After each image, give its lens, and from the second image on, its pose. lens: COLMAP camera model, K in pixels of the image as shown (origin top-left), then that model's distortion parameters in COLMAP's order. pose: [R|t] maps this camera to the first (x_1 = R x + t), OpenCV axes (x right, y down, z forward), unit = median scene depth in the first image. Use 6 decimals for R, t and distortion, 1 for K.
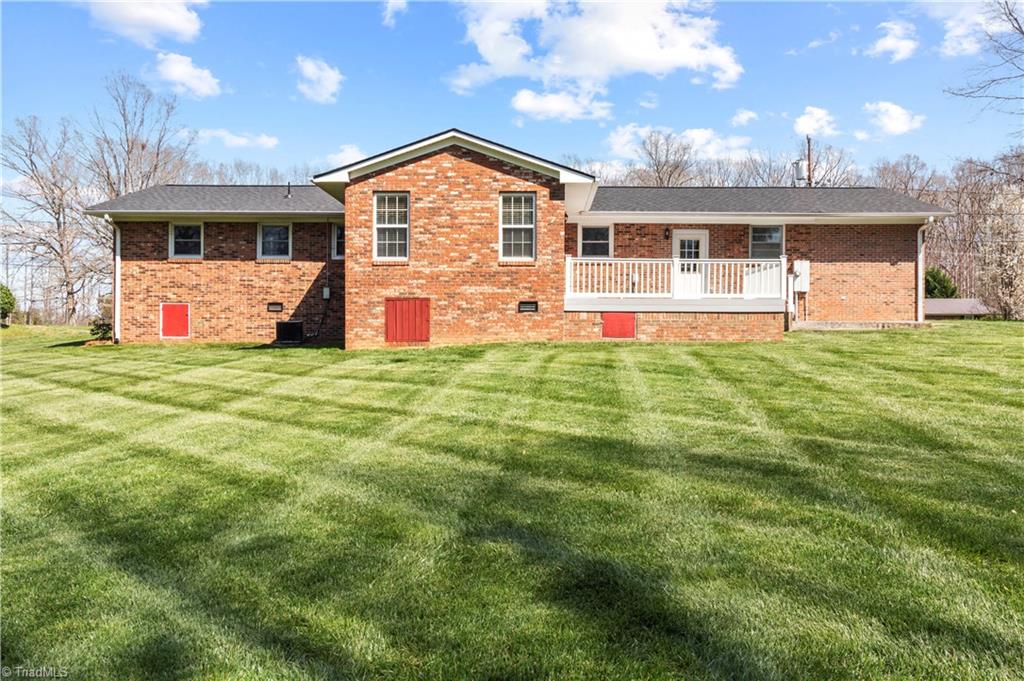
lens RADIAL K [[791.8, 0, 509.5], [0, 791.8, 338.6], [0, 0, 1]] dist [0.004307, 0.007885]
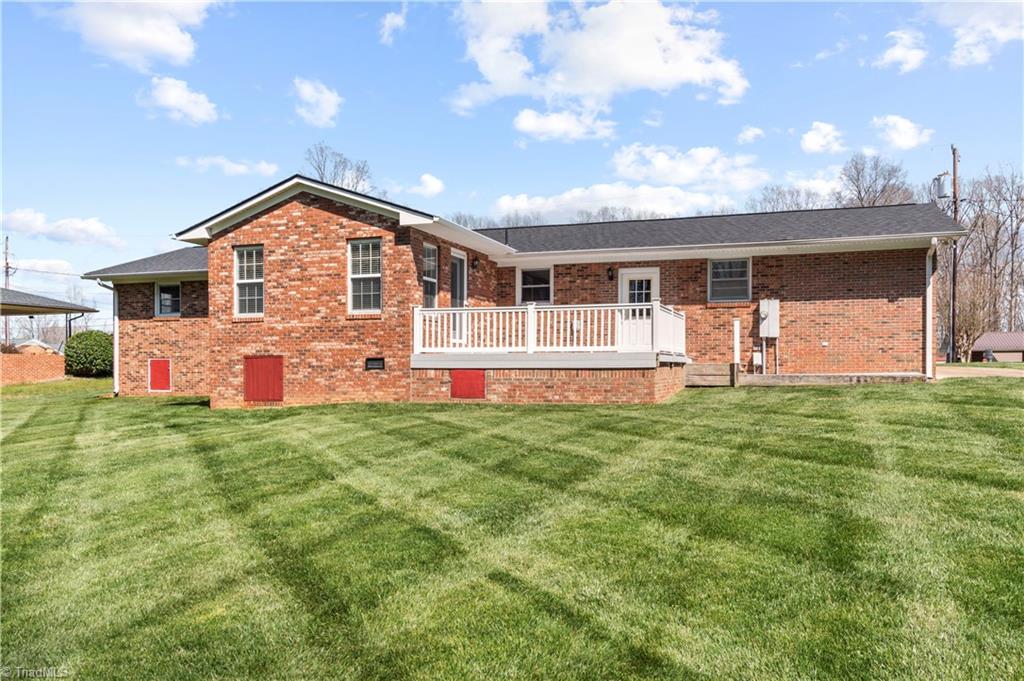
lens RADIAL K [[743.4, 0, 525.2], [0, 743.4, 360.7], [0, 0, 1]] dist [-0.008814, -0.000479]
pose [[0.959049, -0.009890, -0.283066, 0.389164], [0.004857, 0.999818, -0.018474, -0.024663], [0.283198, 0.016343, 0.958922, 0.211191]]
